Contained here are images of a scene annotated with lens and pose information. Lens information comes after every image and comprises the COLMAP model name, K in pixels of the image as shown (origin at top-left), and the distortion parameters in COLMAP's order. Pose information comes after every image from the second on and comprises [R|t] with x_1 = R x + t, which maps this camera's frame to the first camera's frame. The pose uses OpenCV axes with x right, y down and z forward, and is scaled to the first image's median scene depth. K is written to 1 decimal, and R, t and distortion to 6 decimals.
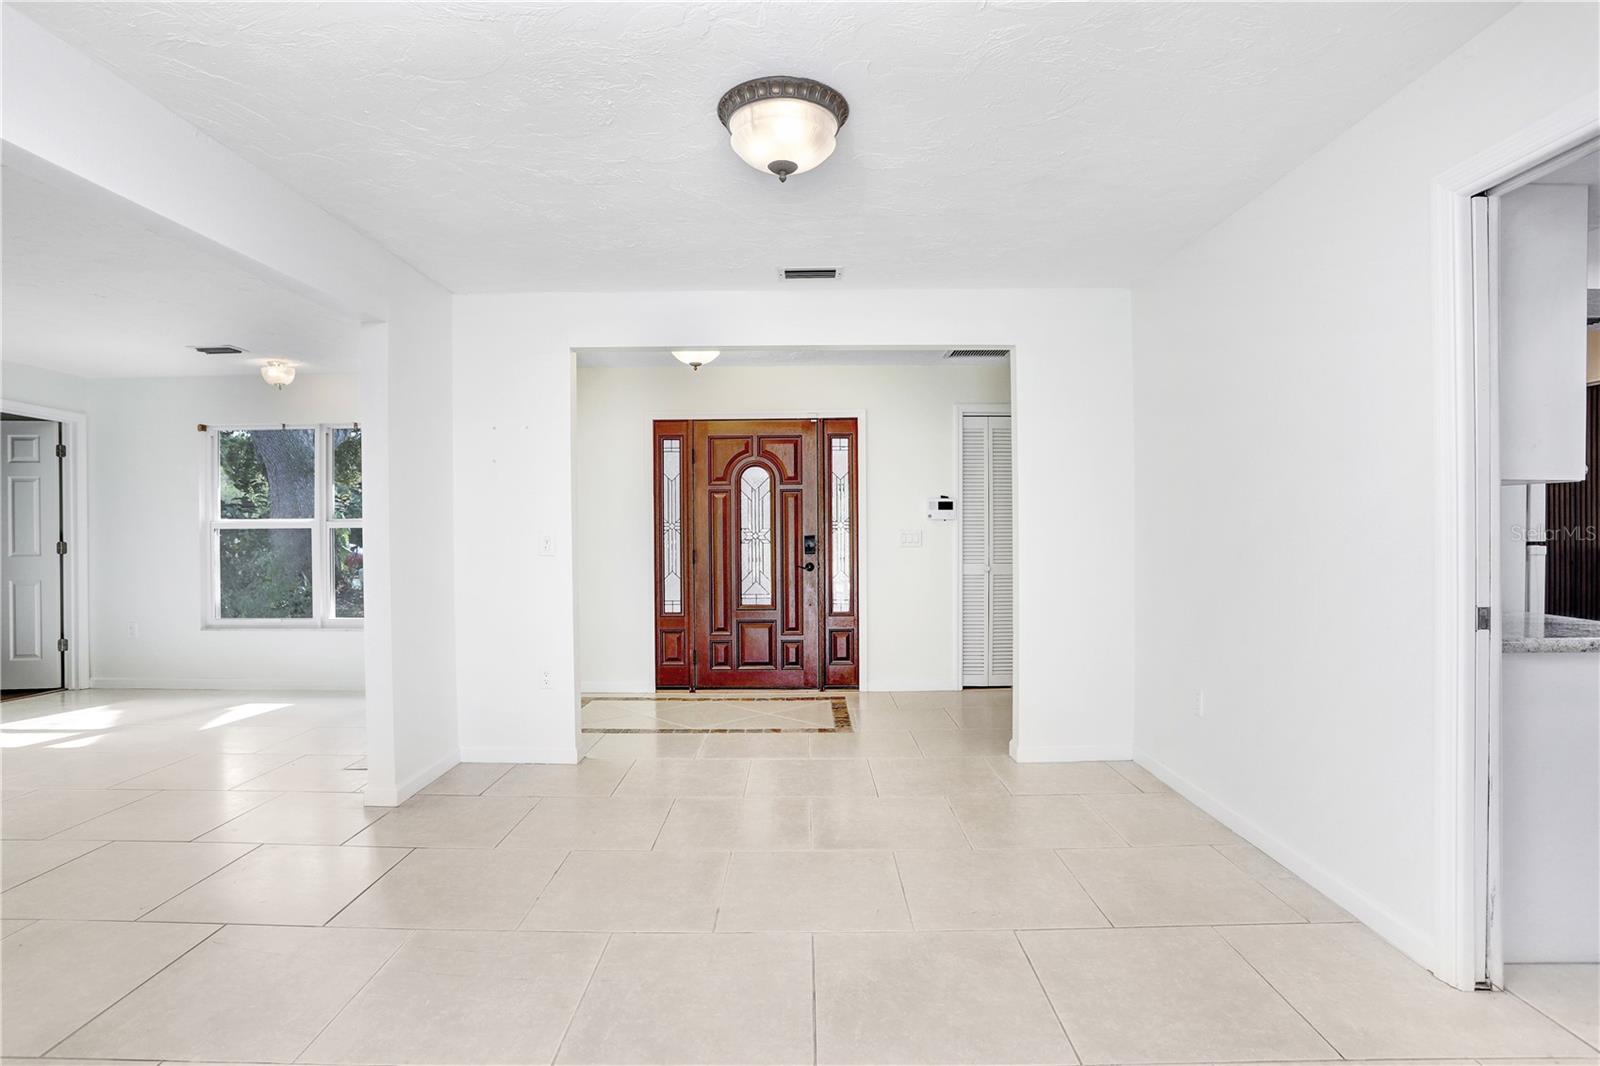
lens RADIAL K [[764.6, 0, 799.0], [0, 764.6, 523.9], [0, 0, 1]] dist [-0.058335, 0.024297]
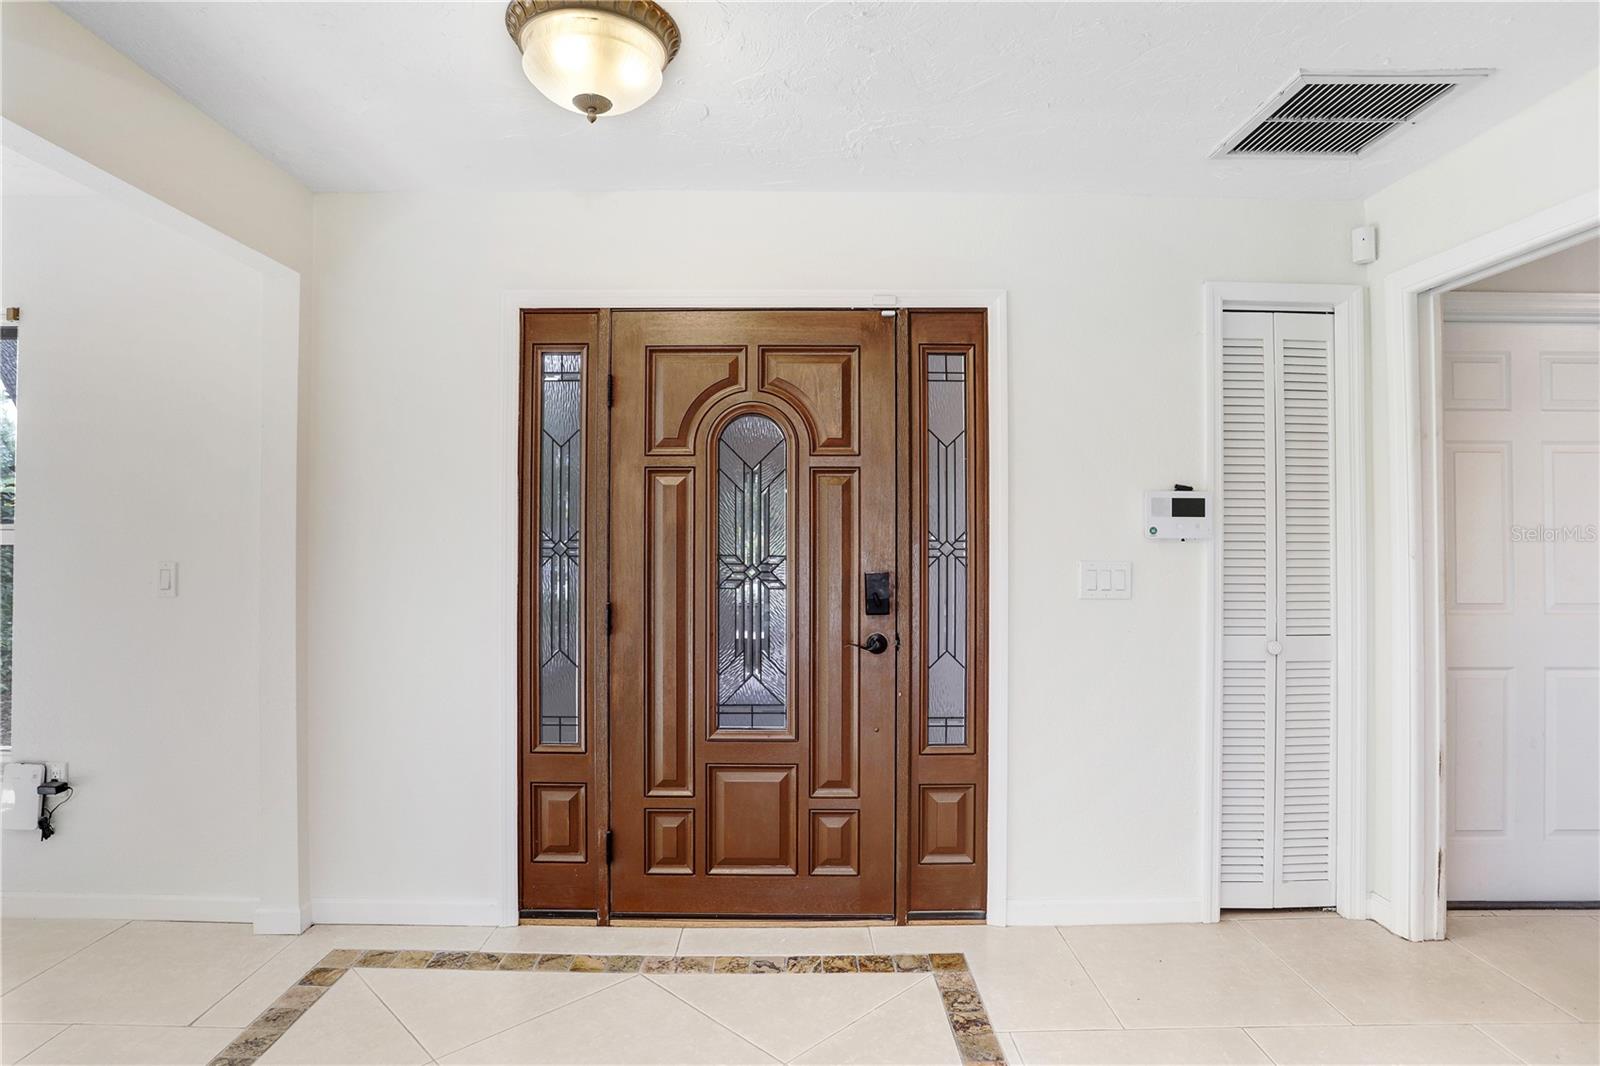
lens RADIAL K [[845.7, 0, 799.9], [0, 845.7, 523.0], [0, 0, 1]] dist [-0.030637, 0.001880]
pose [[0.996765, 0.009553, 0.079799, -0.068668], [-0.008534, 0.999878, -0.013105, -0.006514], [-0.079914, 0.012382, 0.996725, 0.513989]]
